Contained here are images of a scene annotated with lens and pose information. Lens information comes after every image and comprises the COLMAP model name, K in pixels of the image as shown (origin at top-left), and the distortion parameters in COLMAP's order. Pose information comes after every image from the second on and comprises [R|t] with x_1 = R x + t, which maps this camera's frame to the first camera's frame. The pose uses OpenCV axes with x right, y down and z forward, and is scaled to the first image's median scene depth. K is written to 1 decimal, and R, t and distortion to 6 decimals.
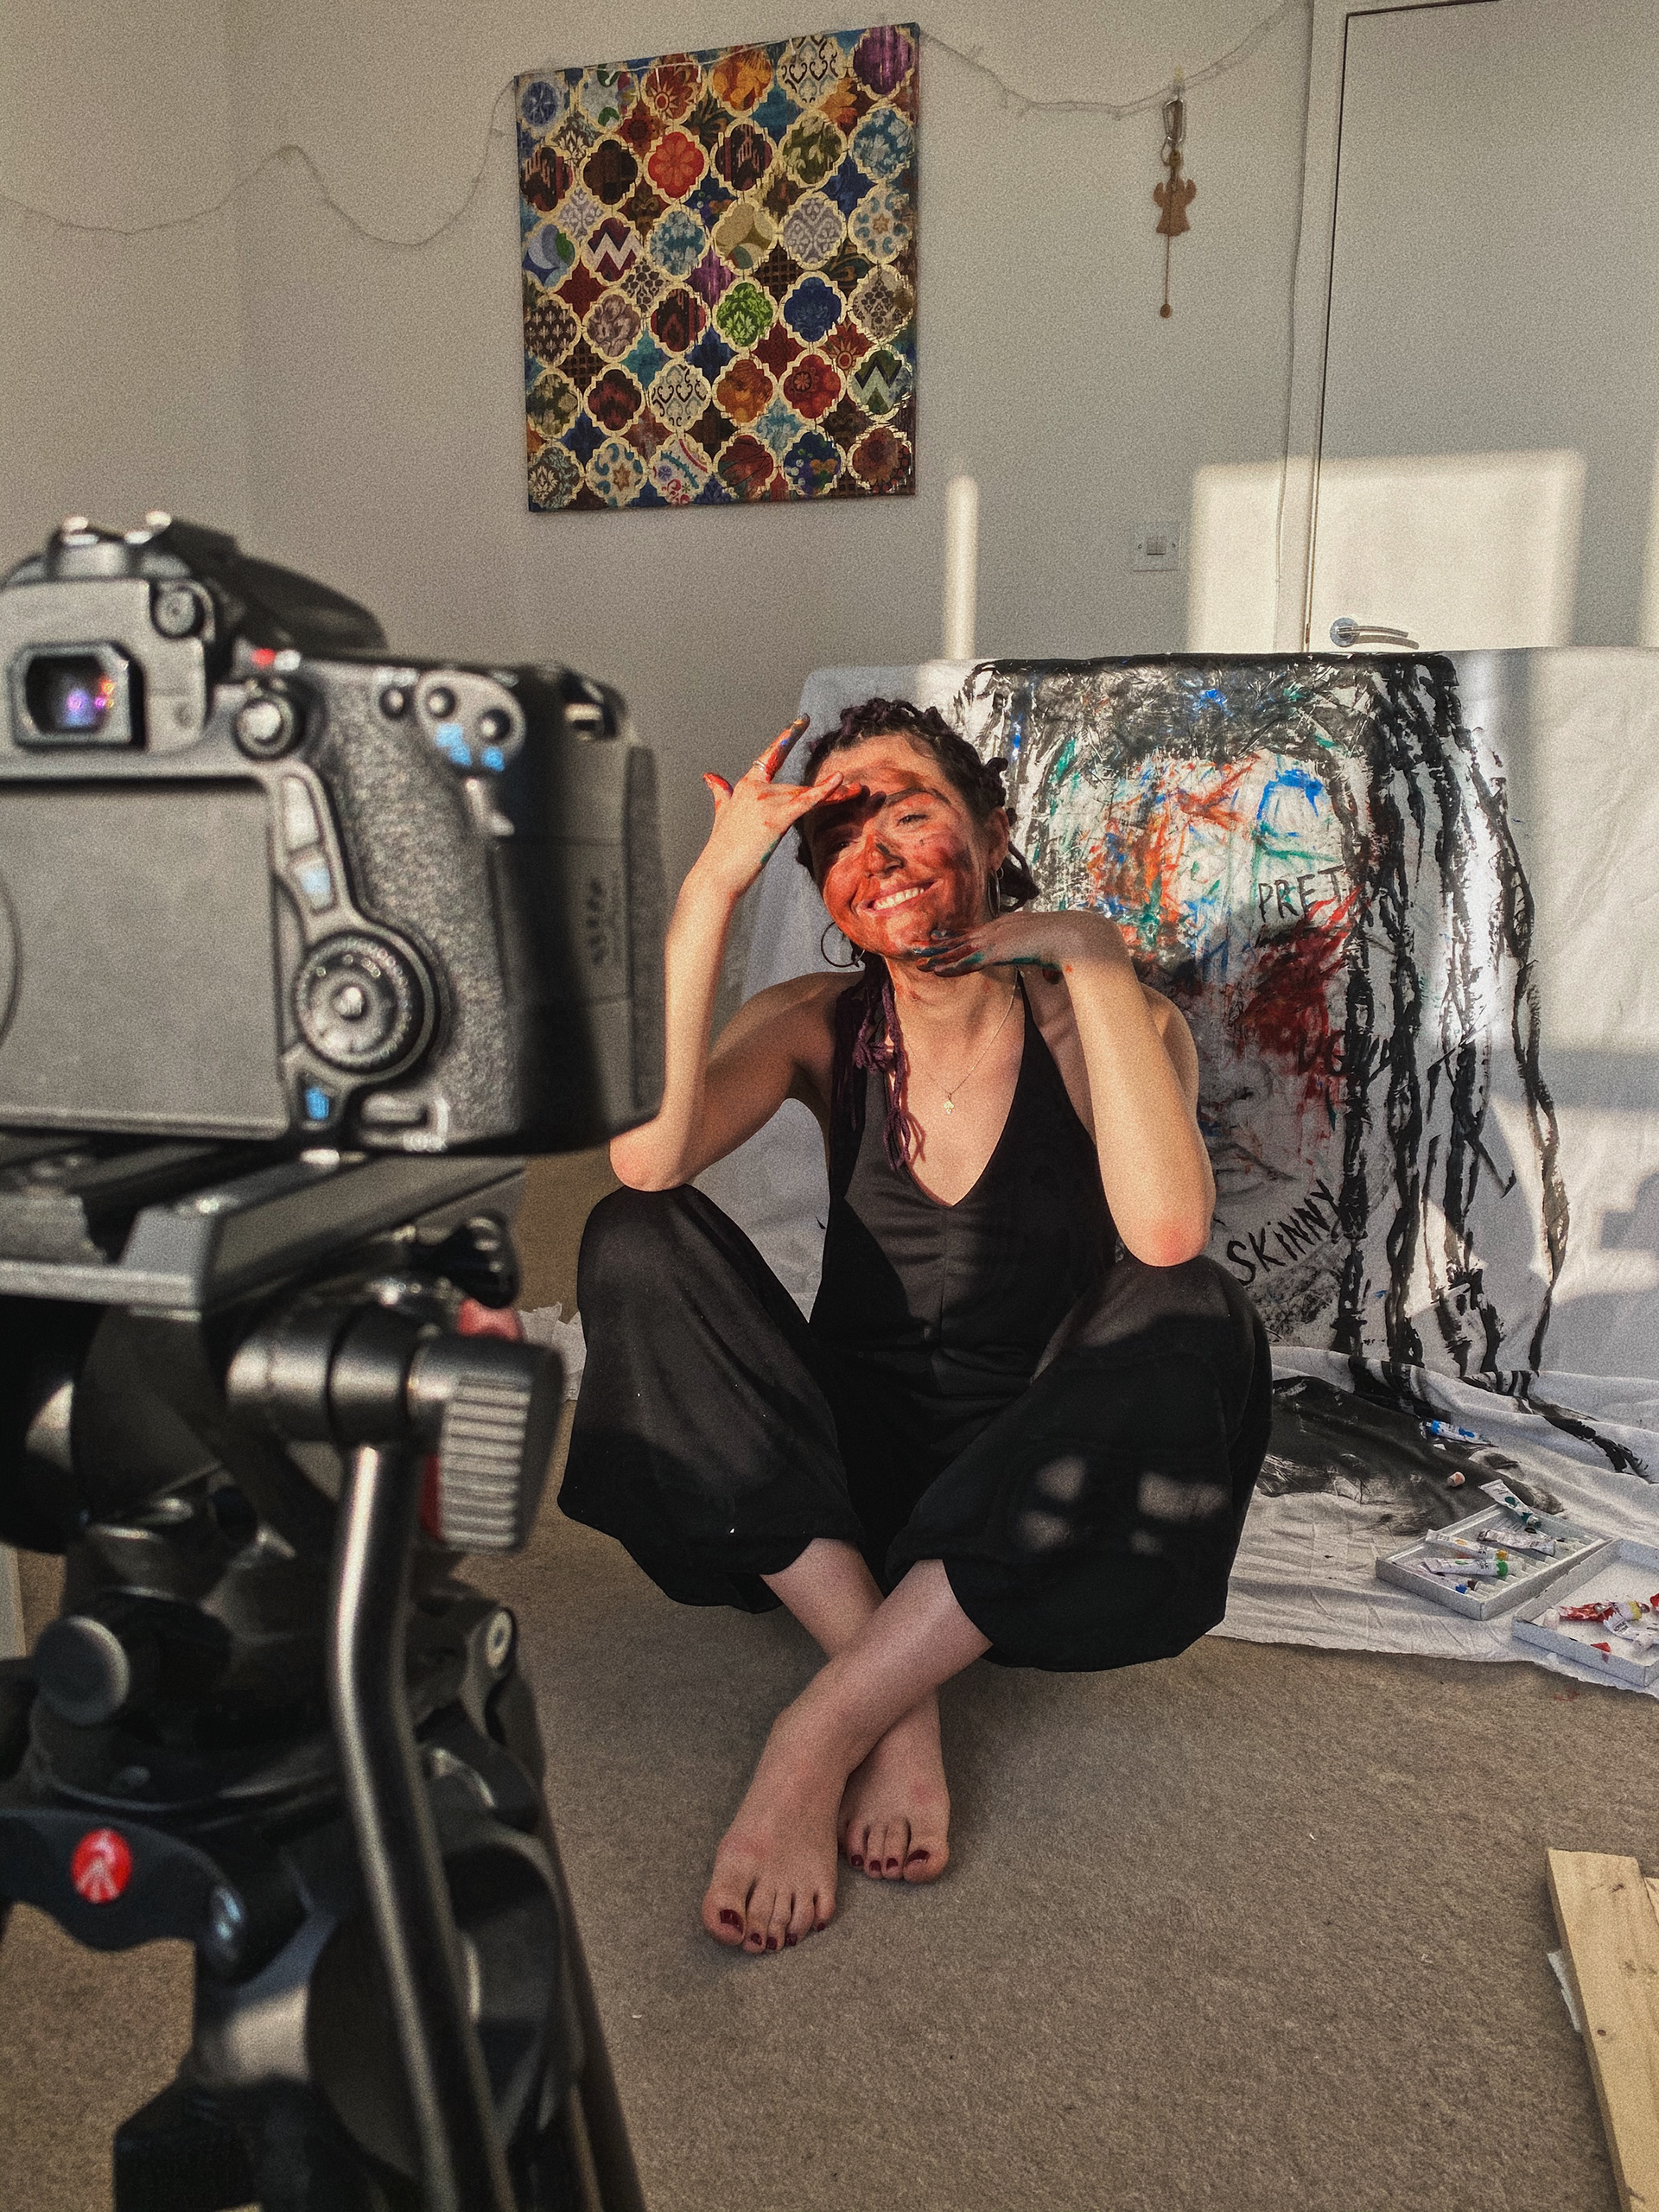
lens RADIAL K [[1675.1, 0, 906.7], [0, 1675.1, 1090.3], [0, 0, 1]] dist [0.060066, -0.010010]
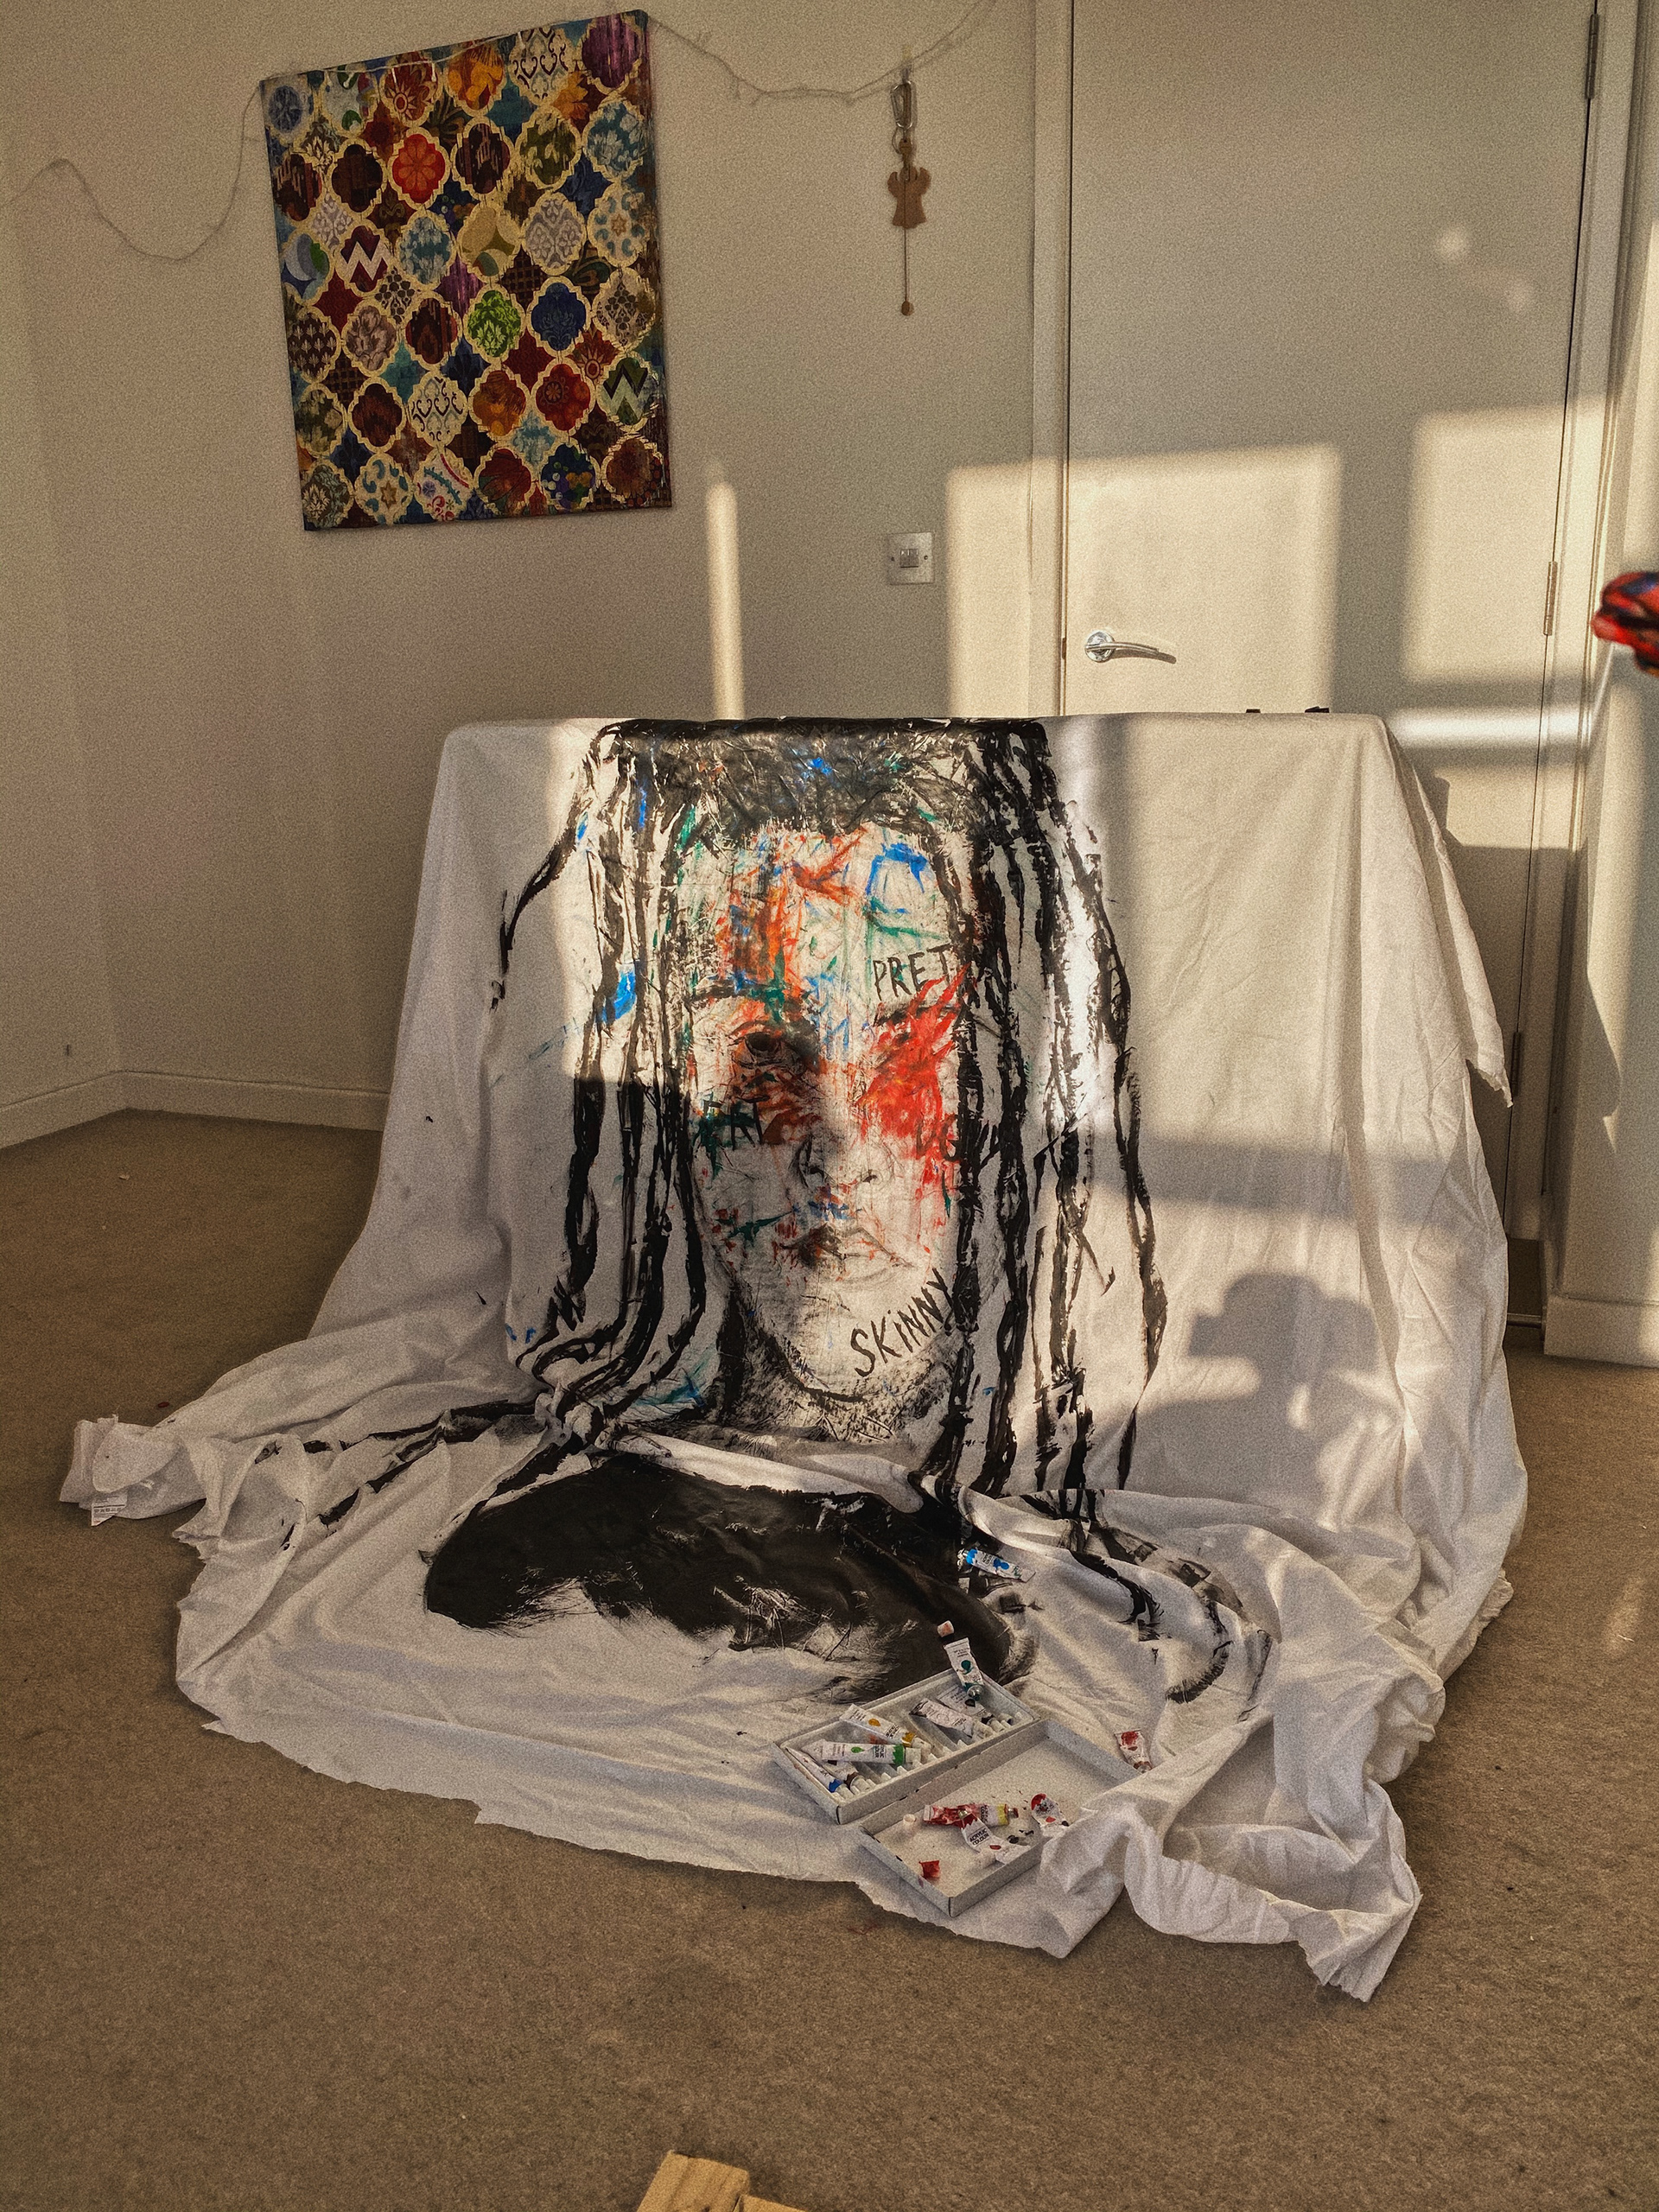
lens RADIAL K [[1675.1, 0, 825.4], [0, 1675.1, 1104.7], [0, 0, 1]] dist [0.060066, -0.010010]
pose [[0.997150, -0.012235, -0.074441, 0.238140], [0.015728, 0.998794, 0.046518, -0.080733], [0.073782, -0.047556, 0.996140, 0.039929]]
